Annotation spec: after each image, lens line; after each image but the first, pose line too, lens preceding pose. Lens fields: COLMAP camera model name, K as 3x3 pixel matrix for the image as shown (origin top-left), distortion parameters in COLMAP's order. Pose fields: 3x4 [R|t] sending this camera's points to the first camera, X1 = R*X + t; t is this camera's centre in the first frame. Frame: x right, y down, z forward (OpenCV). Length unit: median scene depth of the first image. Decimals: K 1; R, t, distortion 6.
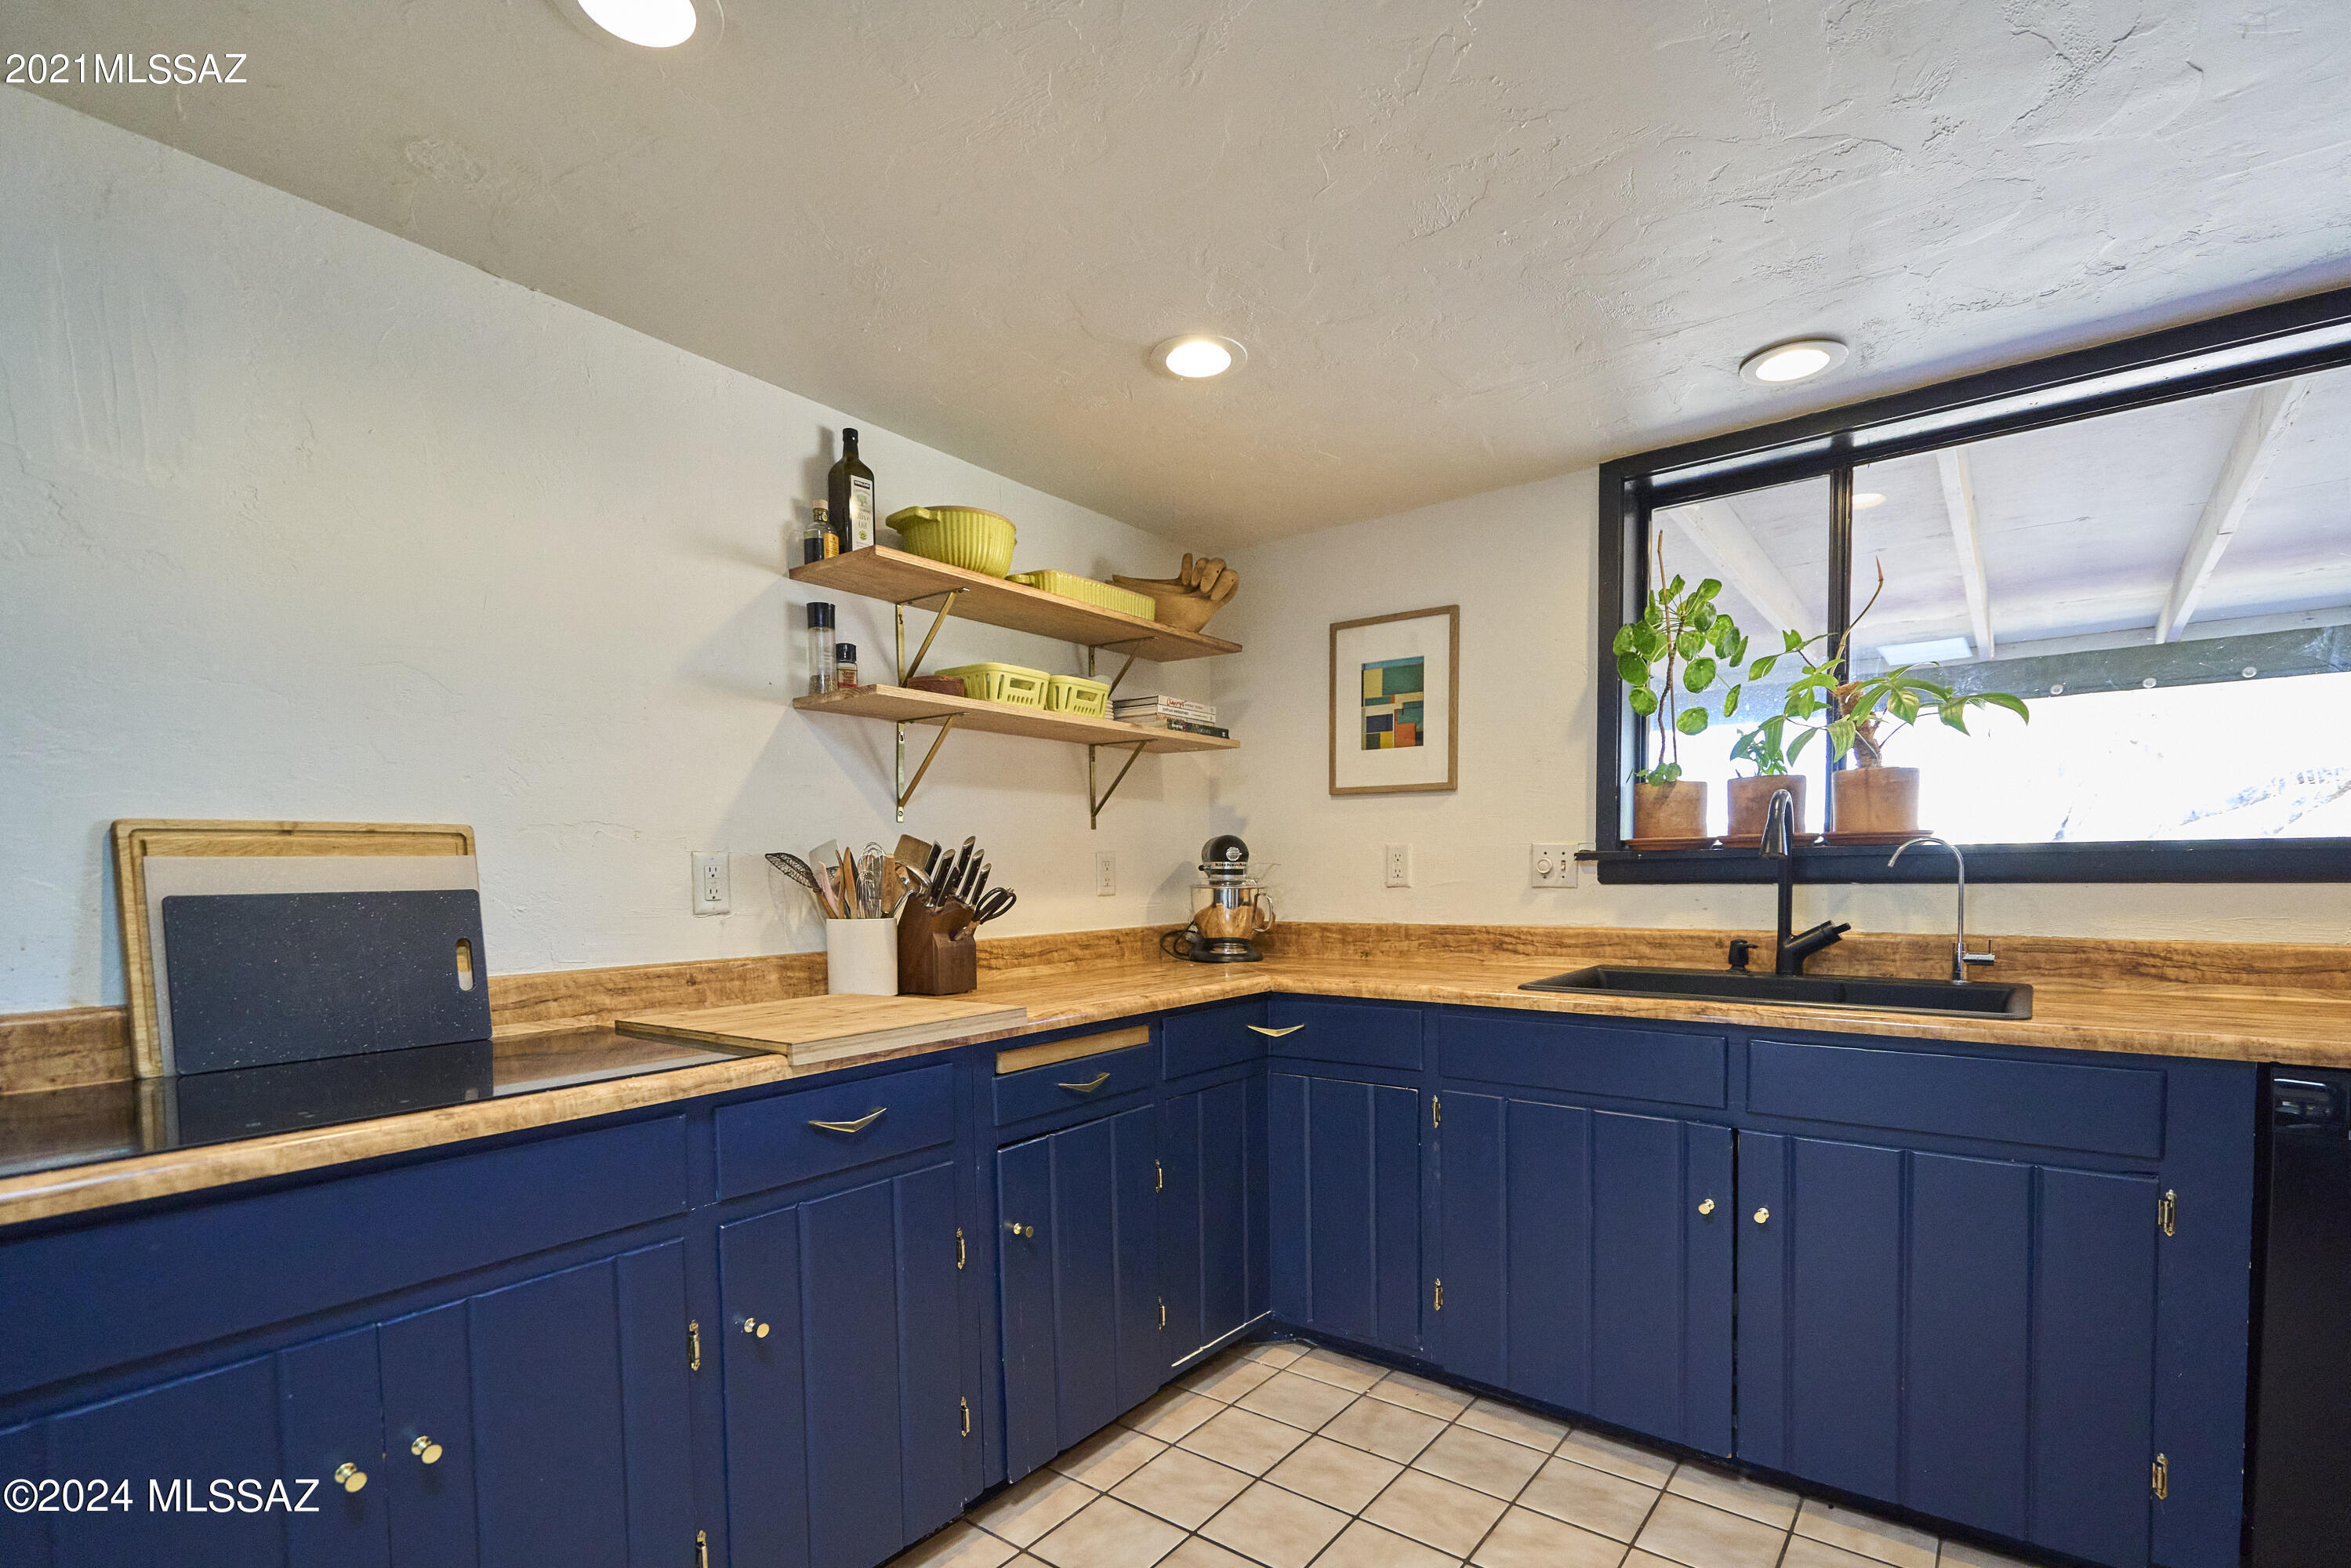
lens RADIAL K [[1096.0, 0, 1172.5], [0, 1096.0, 930.3], [0, 0, 1]] dist [-0.000420, 0.000510]
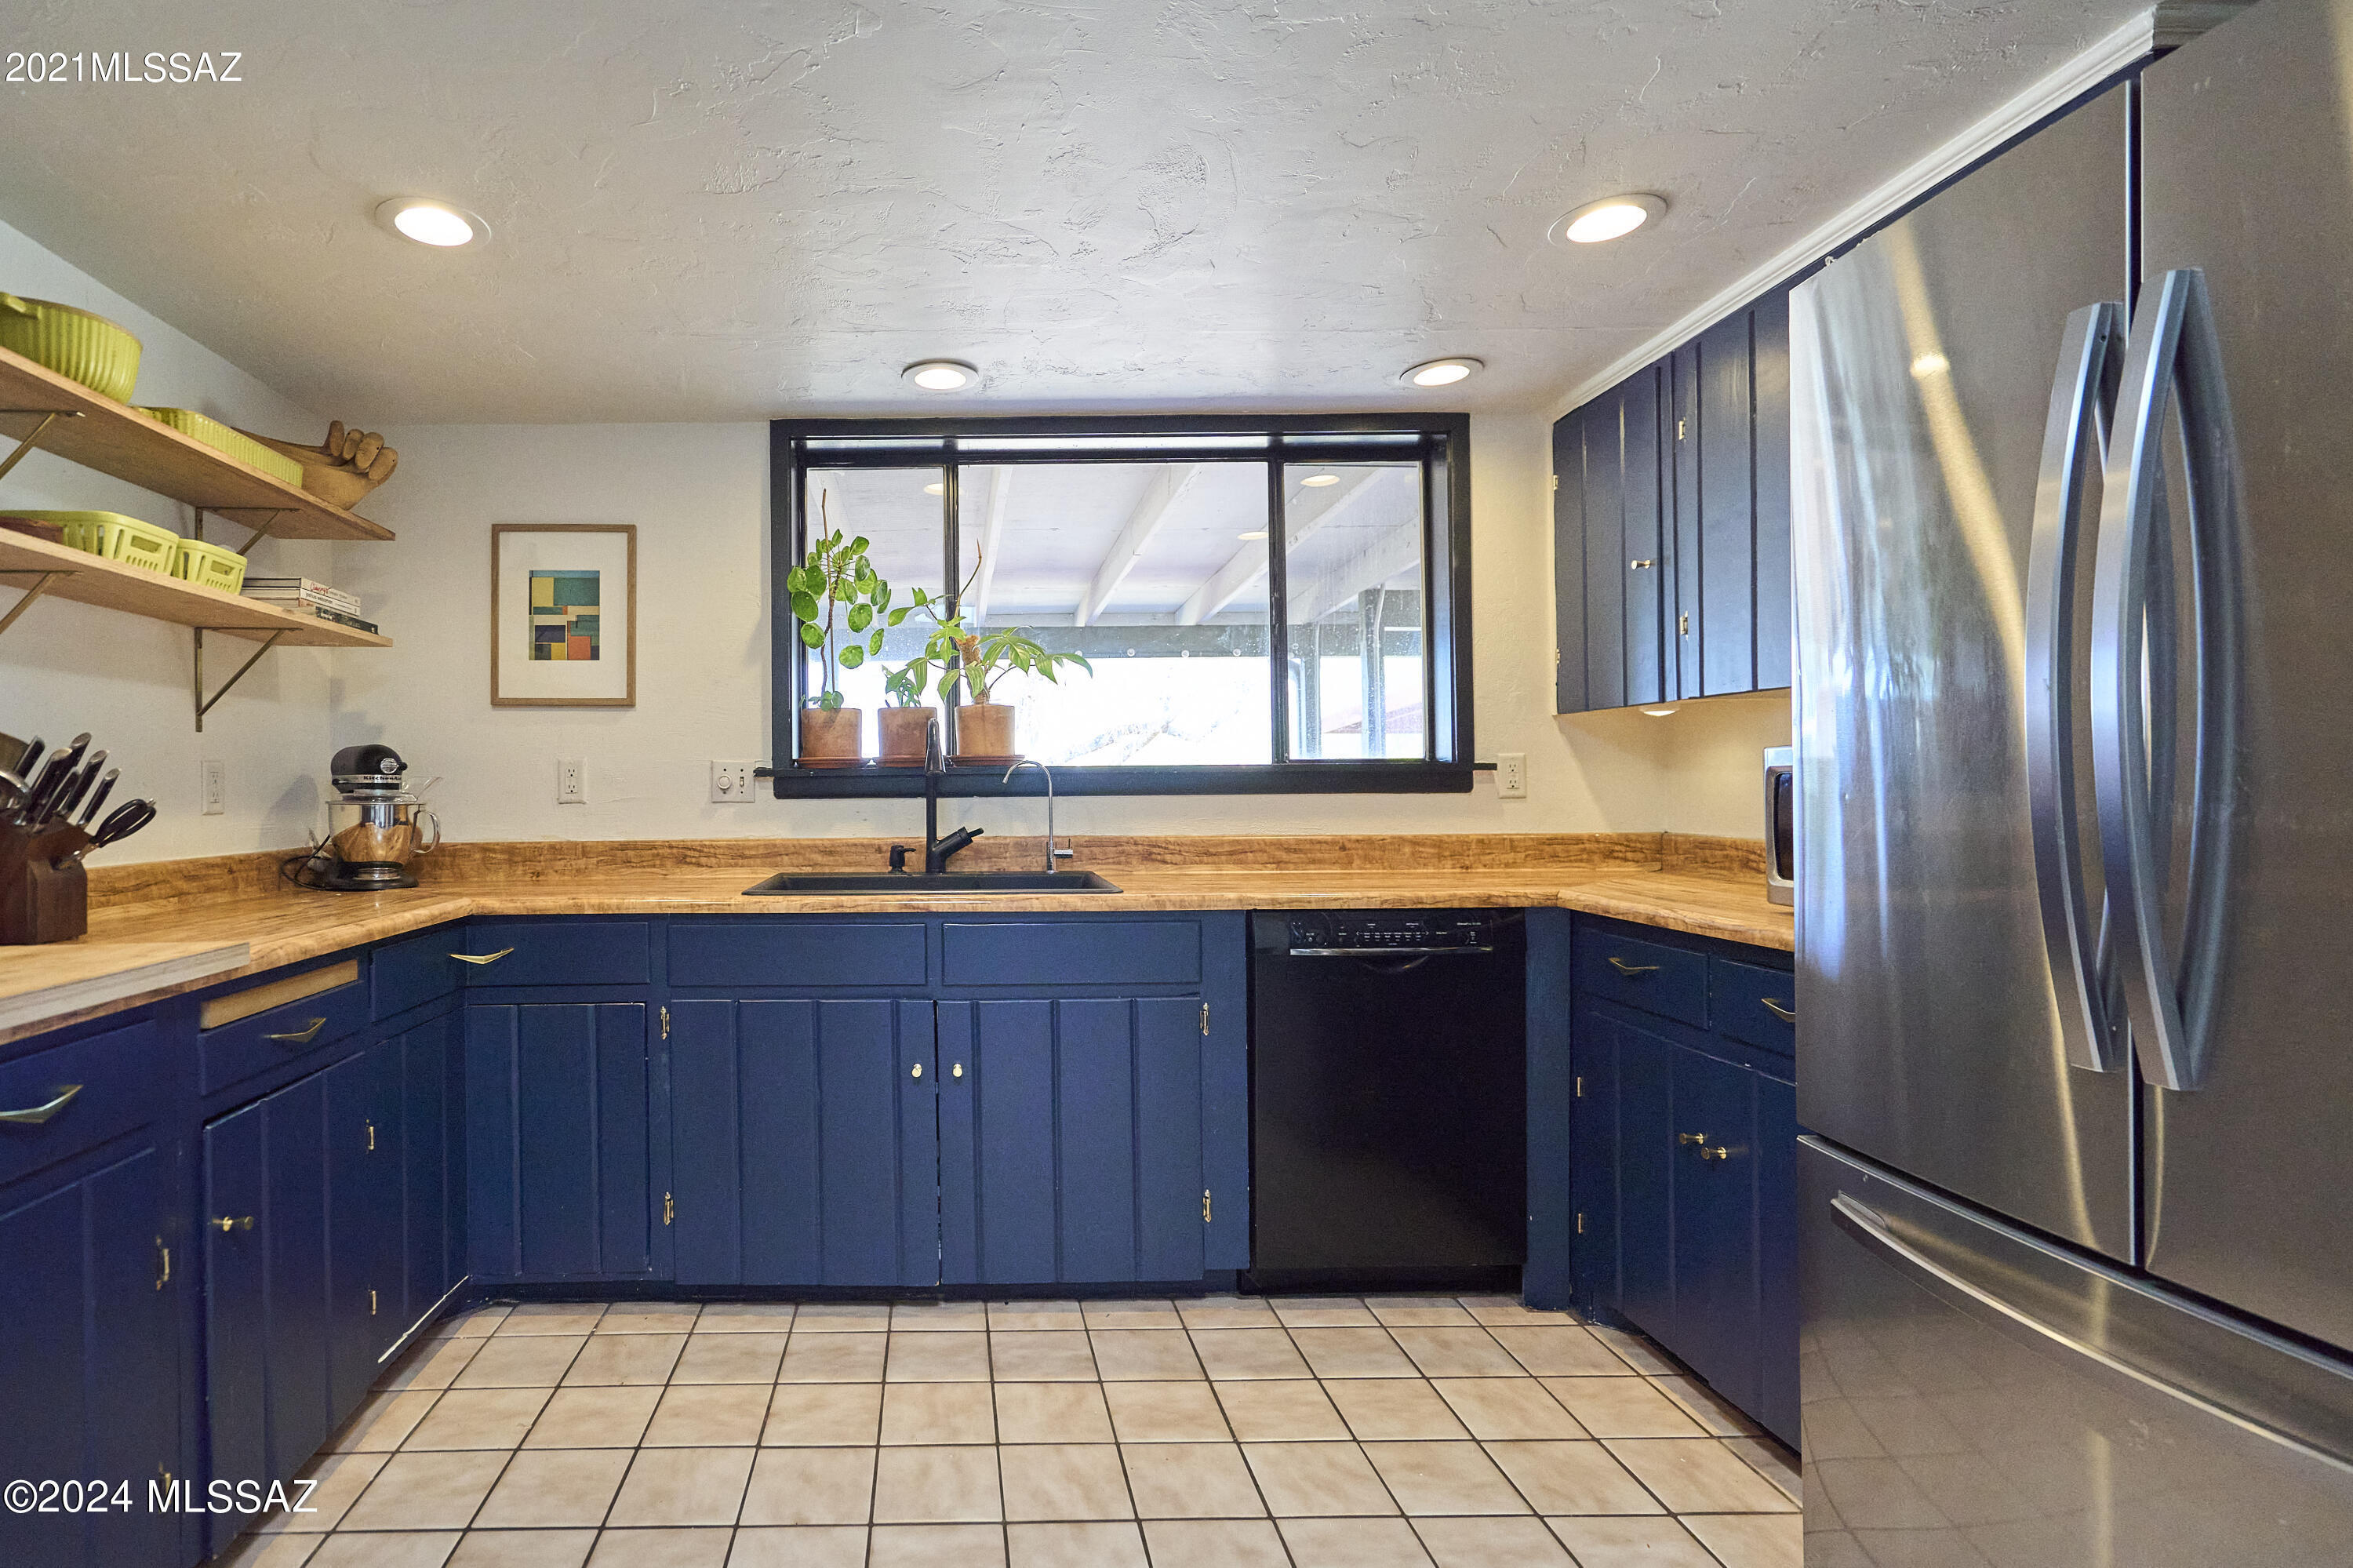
lens RADIAL K [[1143.8, 0, 947.8], [0, 1143.8, 789.2], [0, 0, 1]] dist [0.001941, 0.000885]
pose [[0.785717, 0.005979, 0.618558, -0.192899], [0.032992, 0.998125, -0.051556, 0.013672], [-0.617706, 0.060916, 0.784046, 0.003964]]
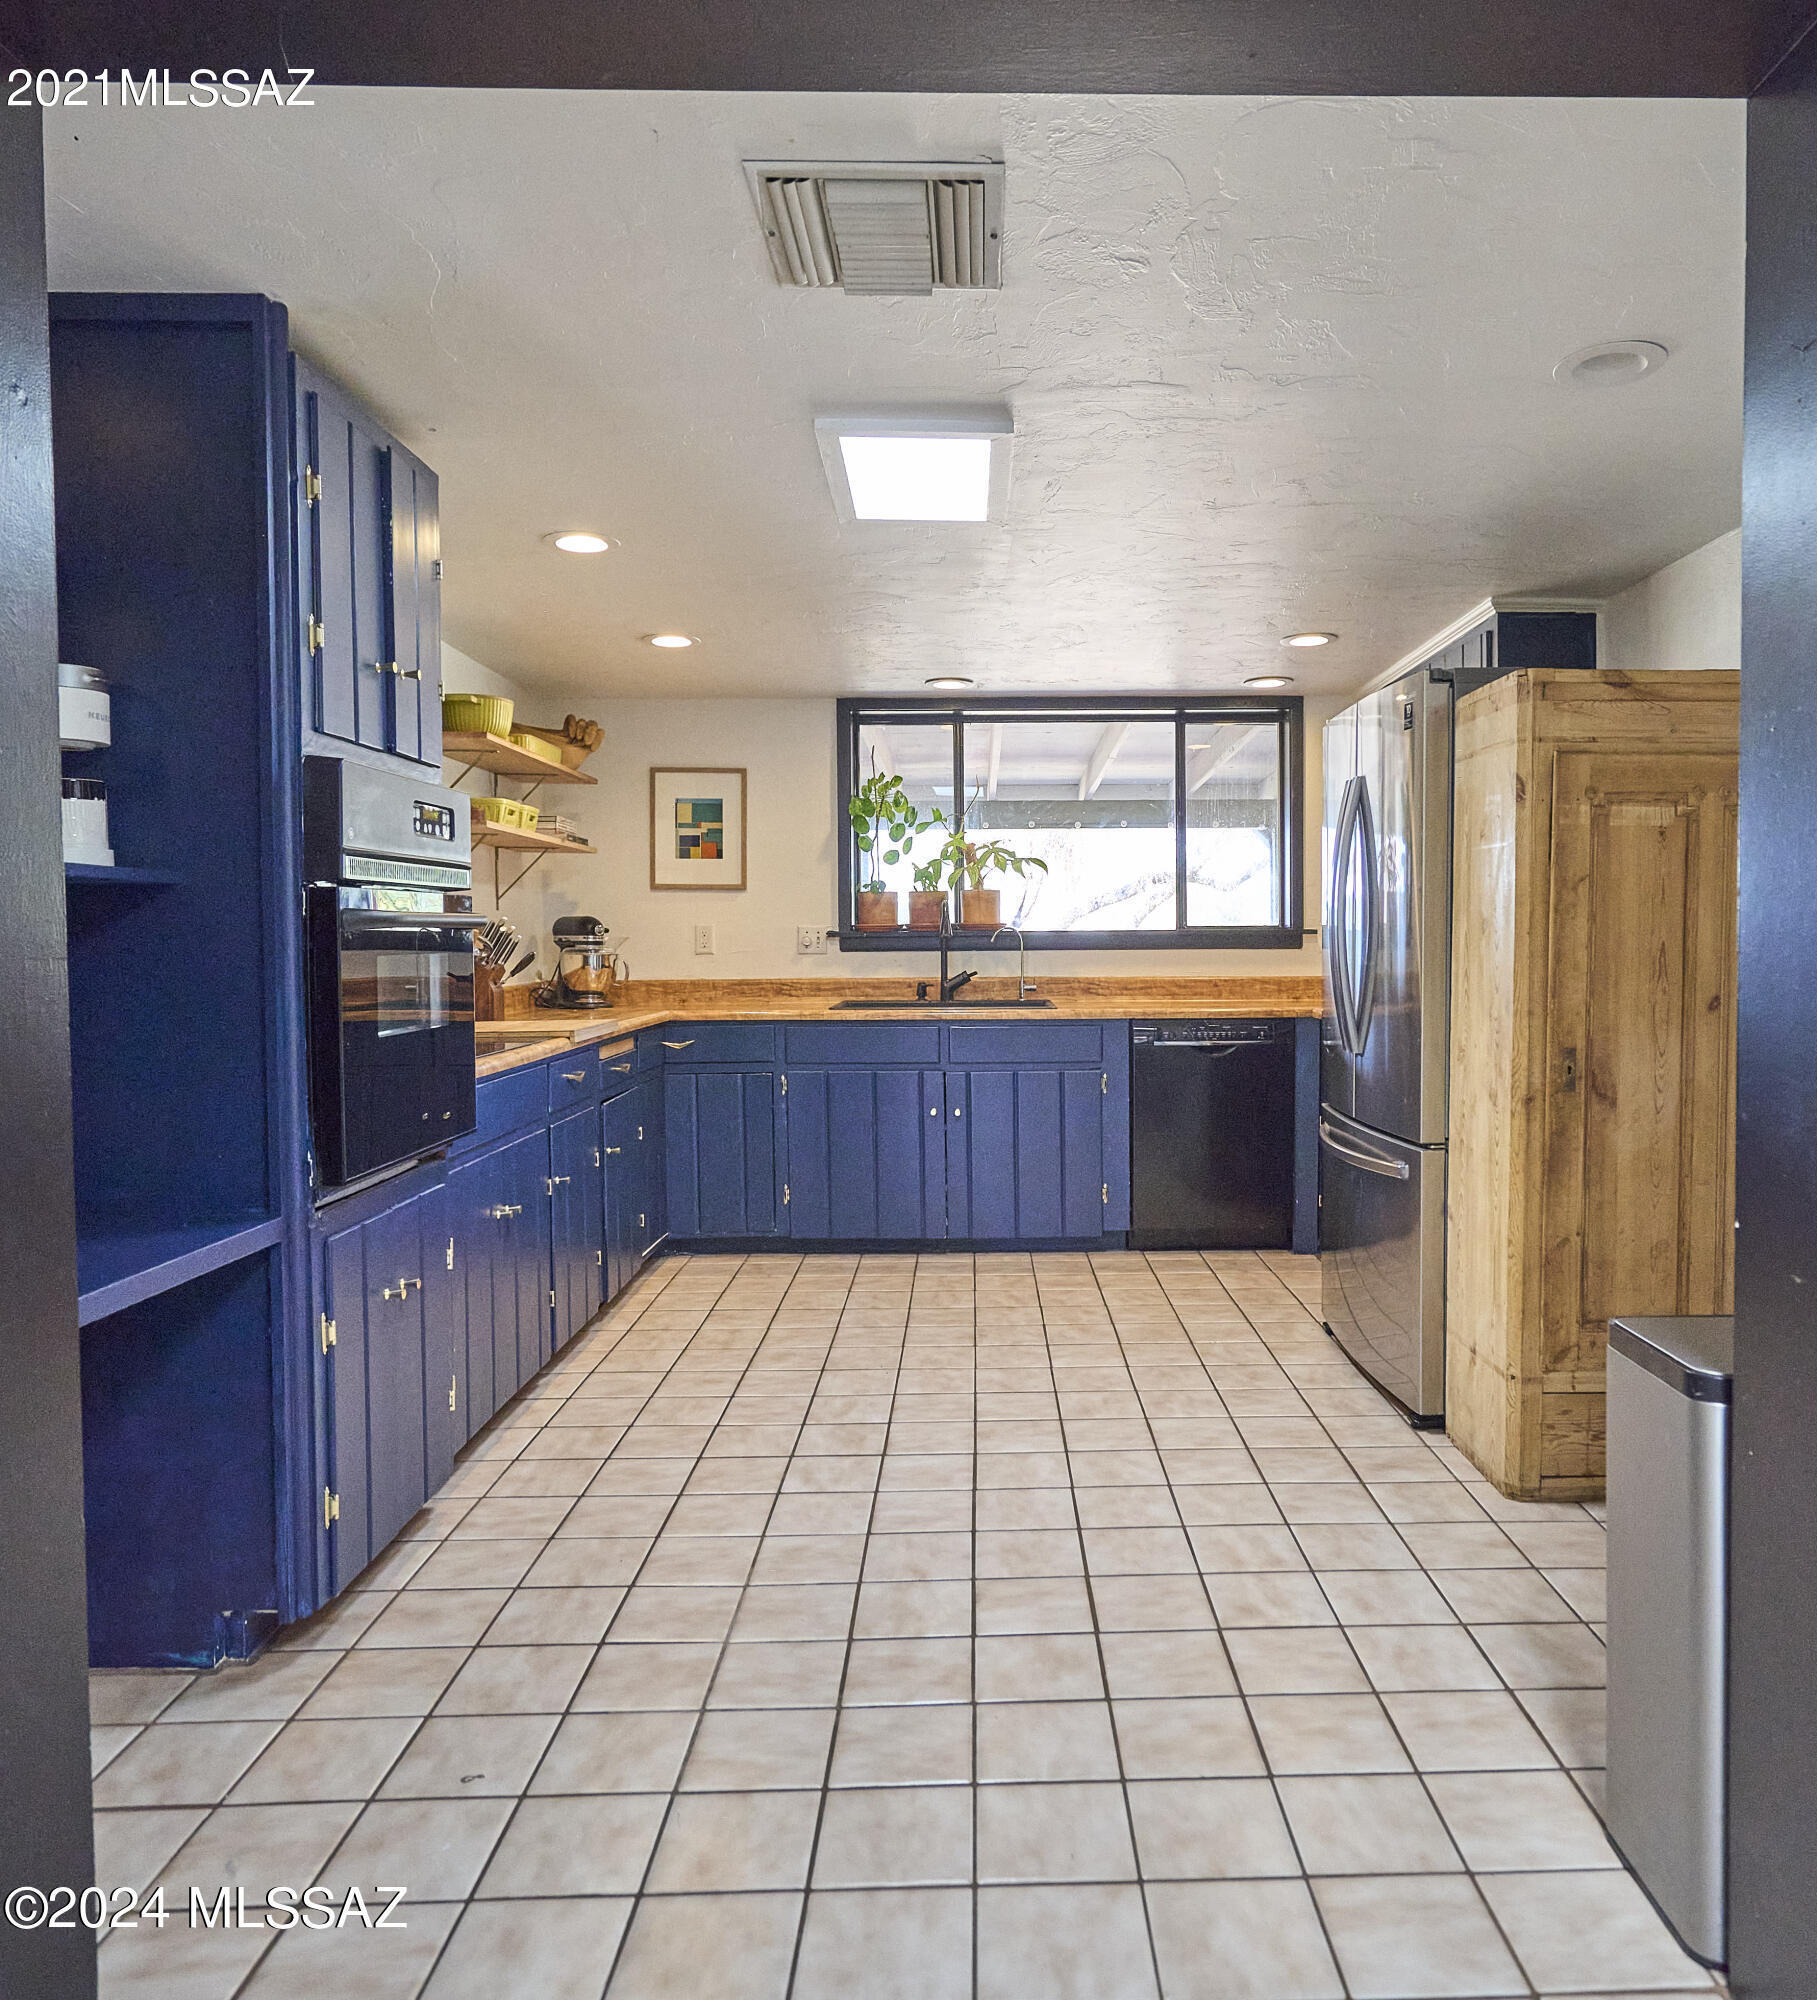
lens RADIAL K [[1404.1, 0, 999.2], [0, 1404.1, 996.6], [0, 0, 1]] dist [0.003082, 0.001806]
pose [[0.776851, -0.018349, 0.629417, -0.809227], [0.030623, 0.999494, -0.008658, 0.054641], [-0.628940, 0.026001, 0.777019, -0.840830]]
